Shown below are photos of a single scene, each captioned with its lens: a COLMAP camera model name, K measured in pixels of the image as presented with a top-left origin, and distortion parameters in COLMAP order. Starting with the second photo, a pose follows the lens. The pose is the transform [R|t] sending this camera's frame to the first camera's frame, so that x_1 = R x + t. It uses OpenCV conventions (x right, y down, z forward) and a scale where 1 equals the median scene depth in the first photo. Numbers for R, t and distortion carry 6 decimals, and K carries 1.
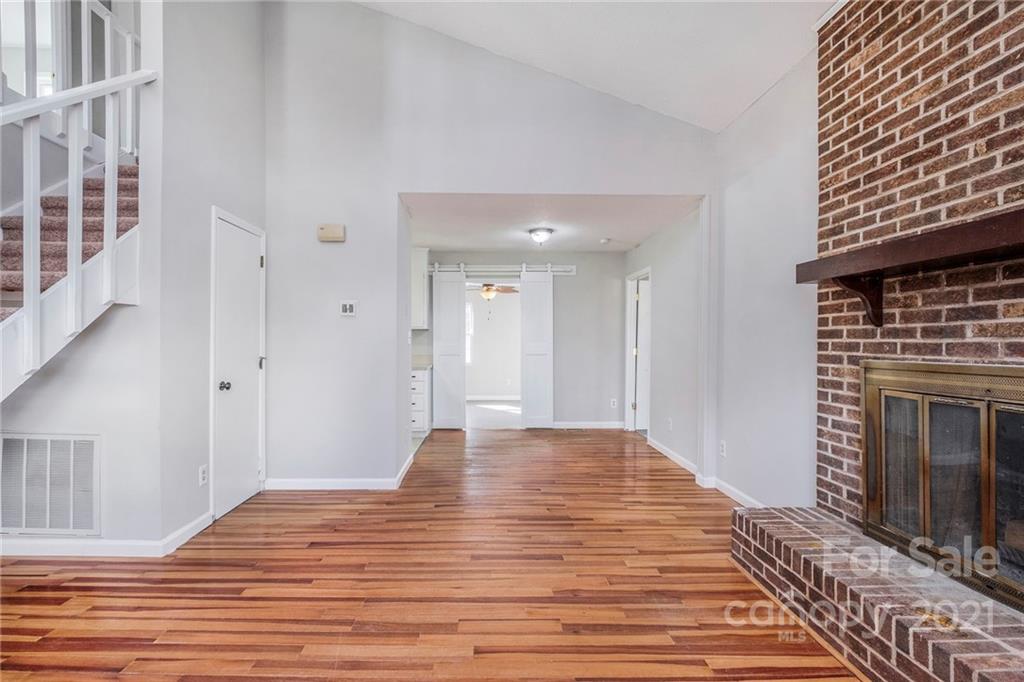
lens RADIAL K [[458.7, 0, 509.7], [0, 458.7, 340.2], [0, 0, 1]] dist [0.002636, 0.000824]
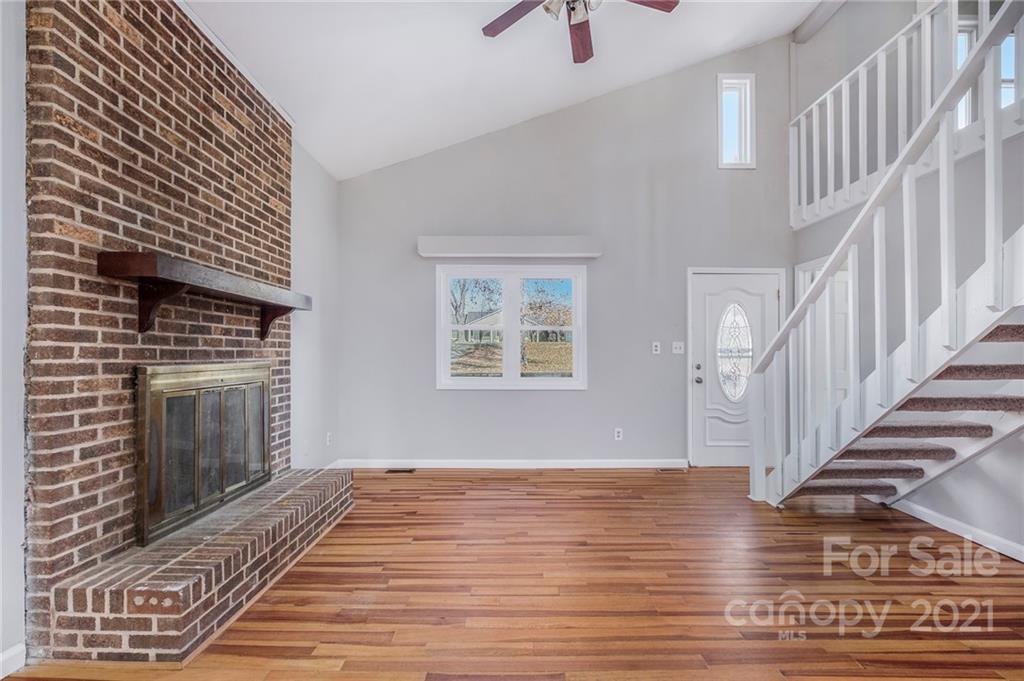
lens RADIAL K [[458.7, 0, 508.8], [0, 458.7, 351.6], [0, 0, 1]] dist [0.002636, 0.000824]
pose [[-0.998315, -0.023875, 0.052889, -0.037461], [-0.024751, 0.999566, -0.015969, 0.007370], [-0.052484, -0.017251, -0.998473, 1.849414]]
